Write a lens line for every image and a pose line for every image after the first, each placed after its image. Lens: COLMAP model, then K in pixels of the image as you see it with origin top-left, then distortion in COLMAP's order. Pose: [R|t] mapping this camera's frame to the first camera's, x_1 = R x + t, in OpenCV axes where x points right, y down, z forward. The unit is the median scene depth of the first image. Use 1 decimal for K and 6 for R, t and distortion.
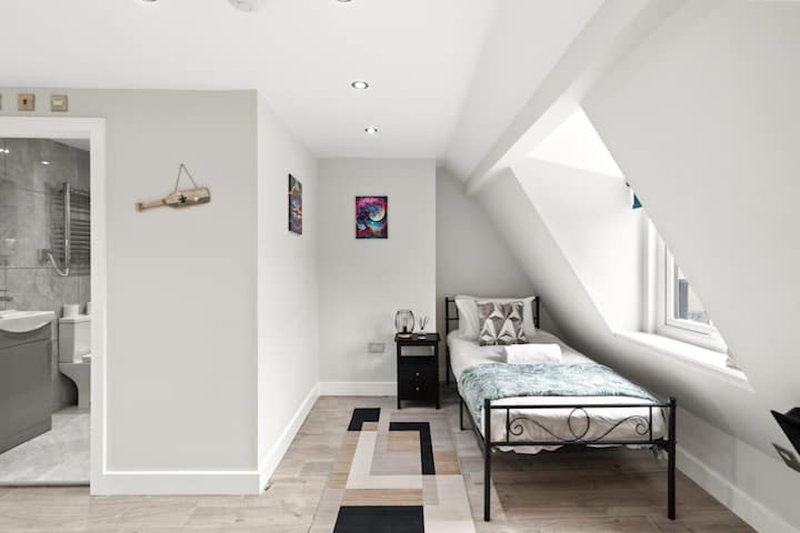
lens RADIAL K [[366.5, 0, 404.2], [0, 366.5, 262.7], [0, 0, 1]] dist [0.000369, -0.000020]
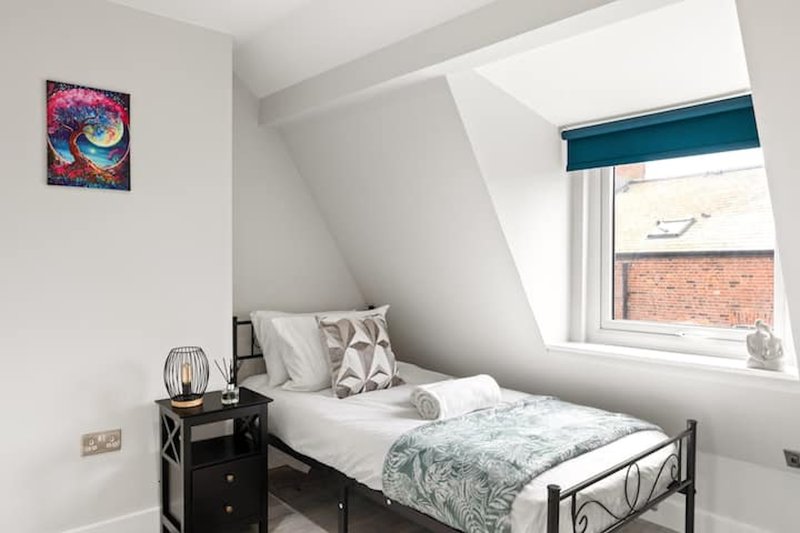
lens RADIAL K [[577.8, 0, 400.0], [0, 577.8, 266.5], [0, 0, 1]] dist [-0.004266, -0.001274]
pose [[0.750833, -0.005175, 0.660472, -0.293208], [0.002521, 0.999984, 0.004969, 0.026214], [-0.660487, -0.002066, 0.750835, 0.295103]]
